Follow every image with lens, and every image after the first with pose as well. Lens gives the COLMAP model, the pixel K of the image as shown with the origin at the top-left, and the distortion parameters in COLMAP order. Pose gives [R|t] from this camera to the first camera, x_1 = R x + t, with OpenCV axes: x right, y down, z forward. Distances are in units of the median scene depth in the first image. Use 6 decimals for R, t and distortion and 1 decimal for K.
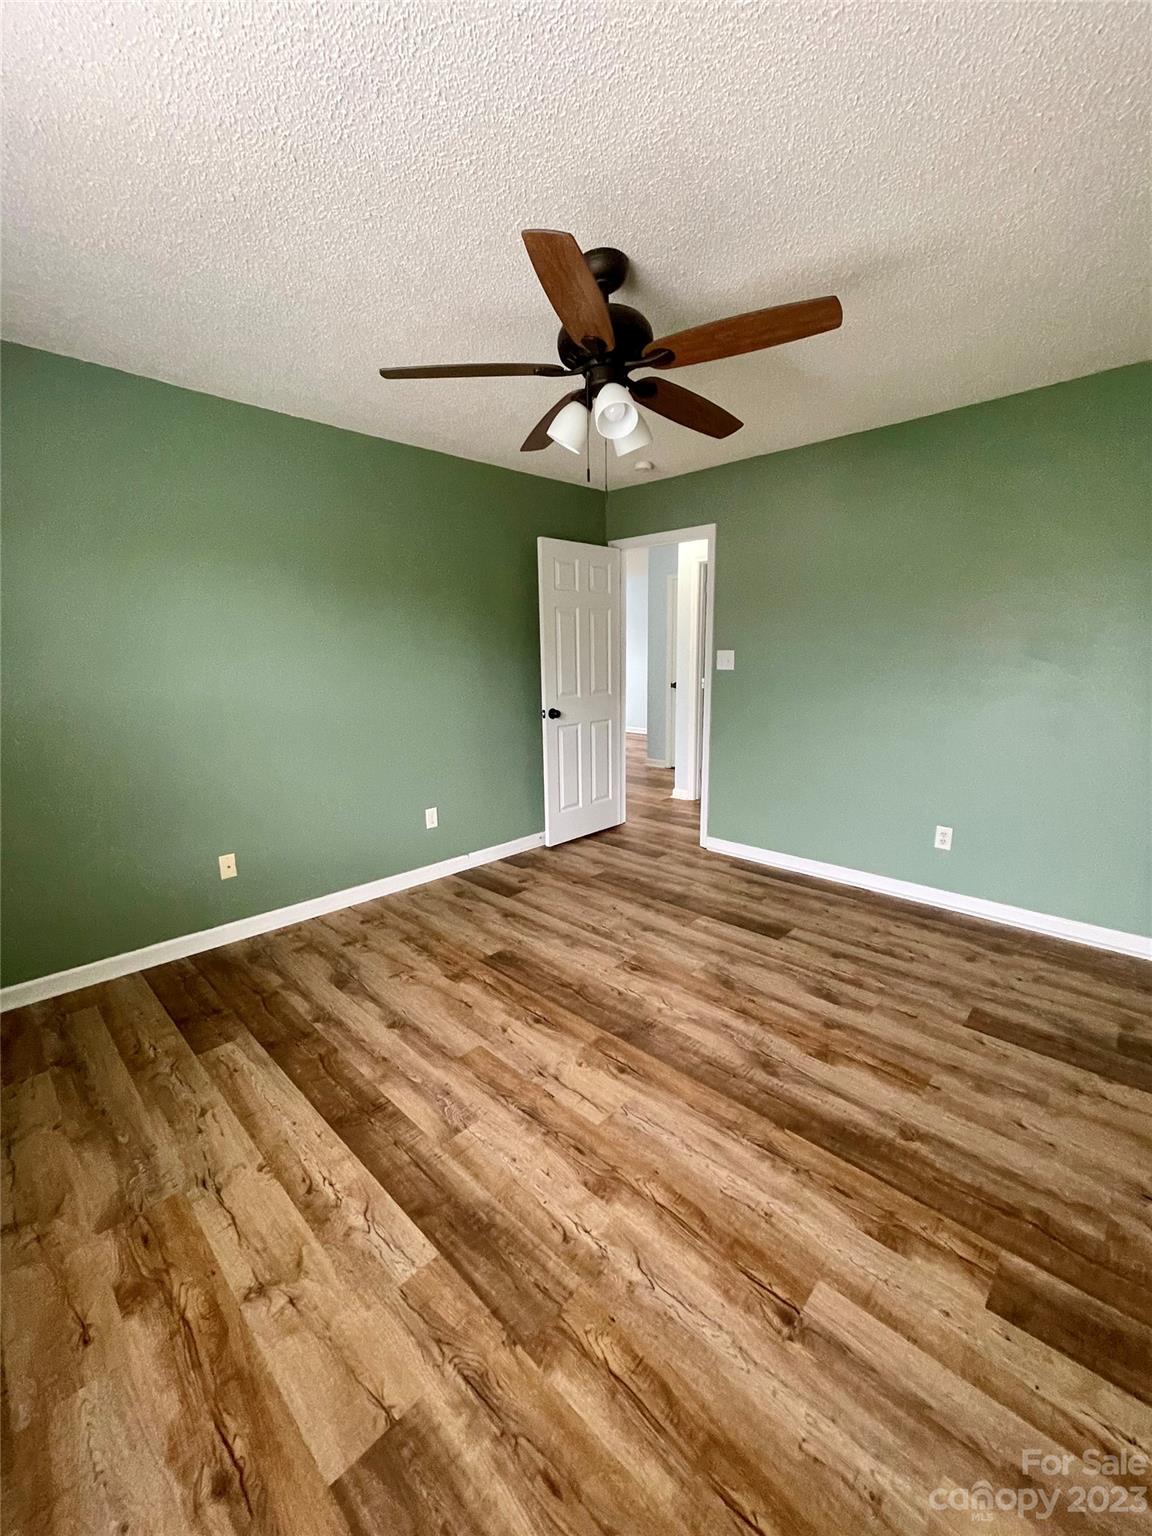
lens RADIAL K [[609.2, 0, 576.0], [0, 609.2, 768.0], [0, 0, 1]] dist [-0.013269, 0.009269]
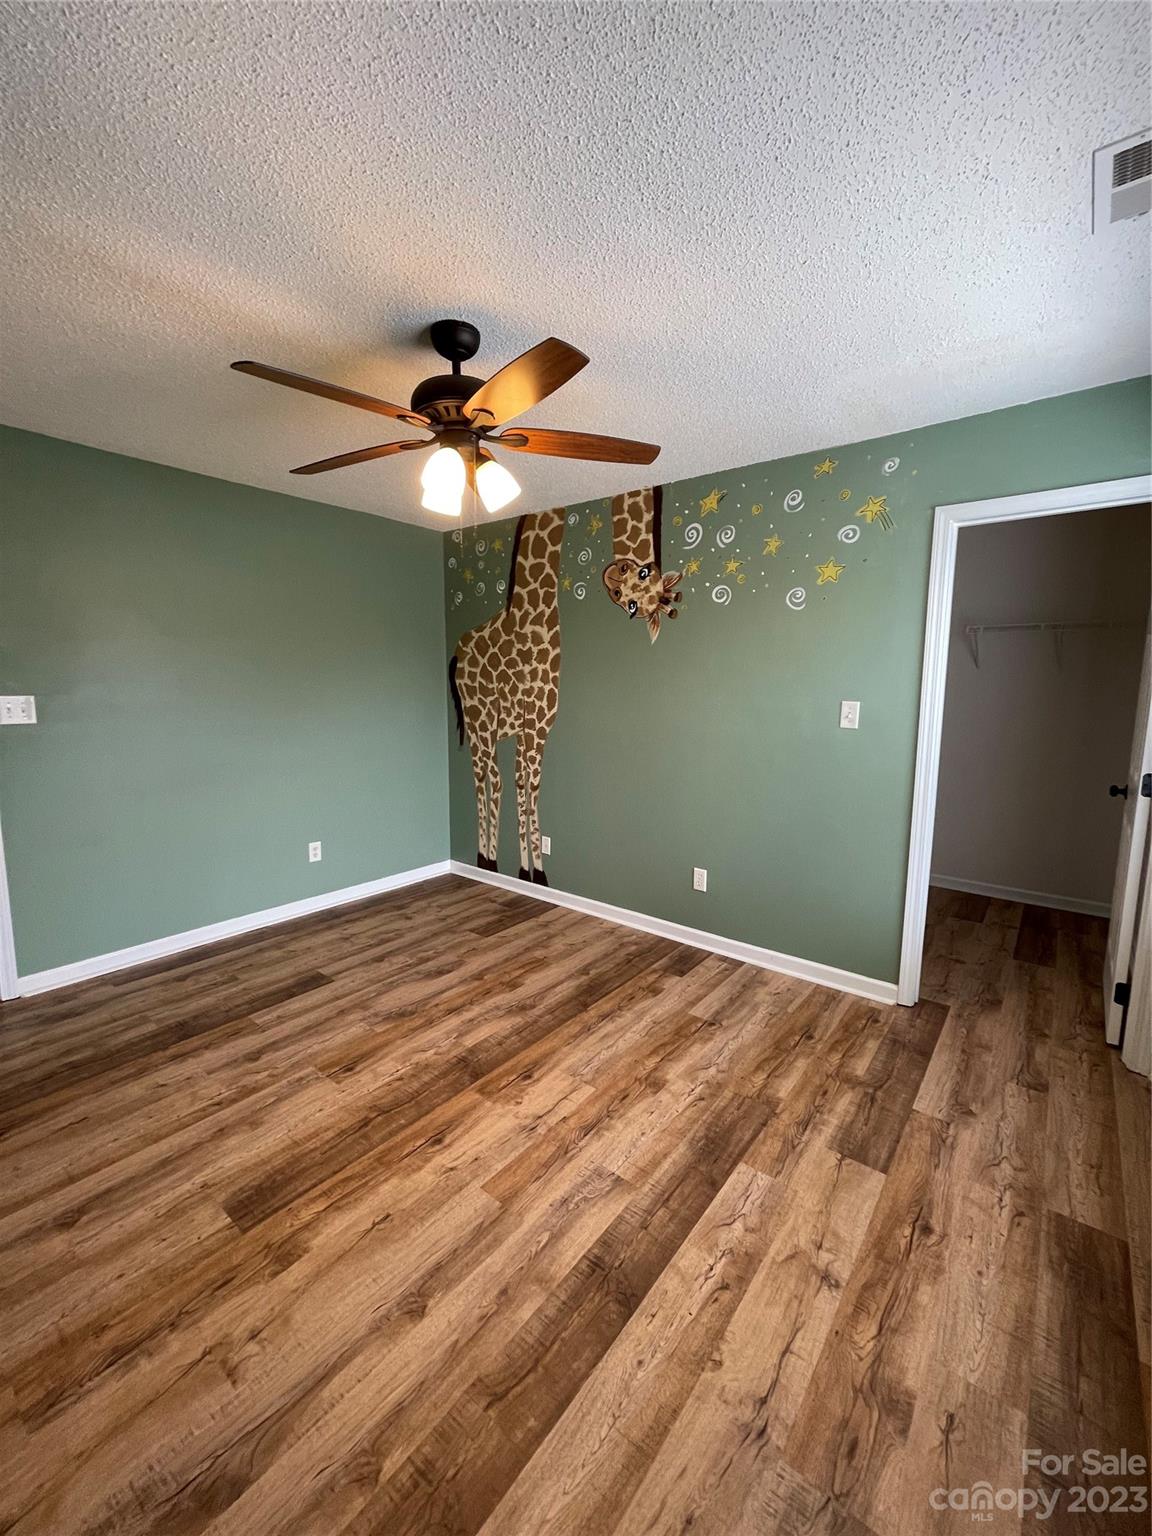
lens RADIAL K [[624.0, 0, 578.2], [0, 624.0, 763.1], [0, 0, 1]] dist [-0.011432, 0.008568]
pose [[-0.086383, -0.117190, 0.989346, -0.976942], [0.186636, 0.973573, 0.131617, -0.183177], [-0.978624, 0.196017, -0.062228, 0.872018]]
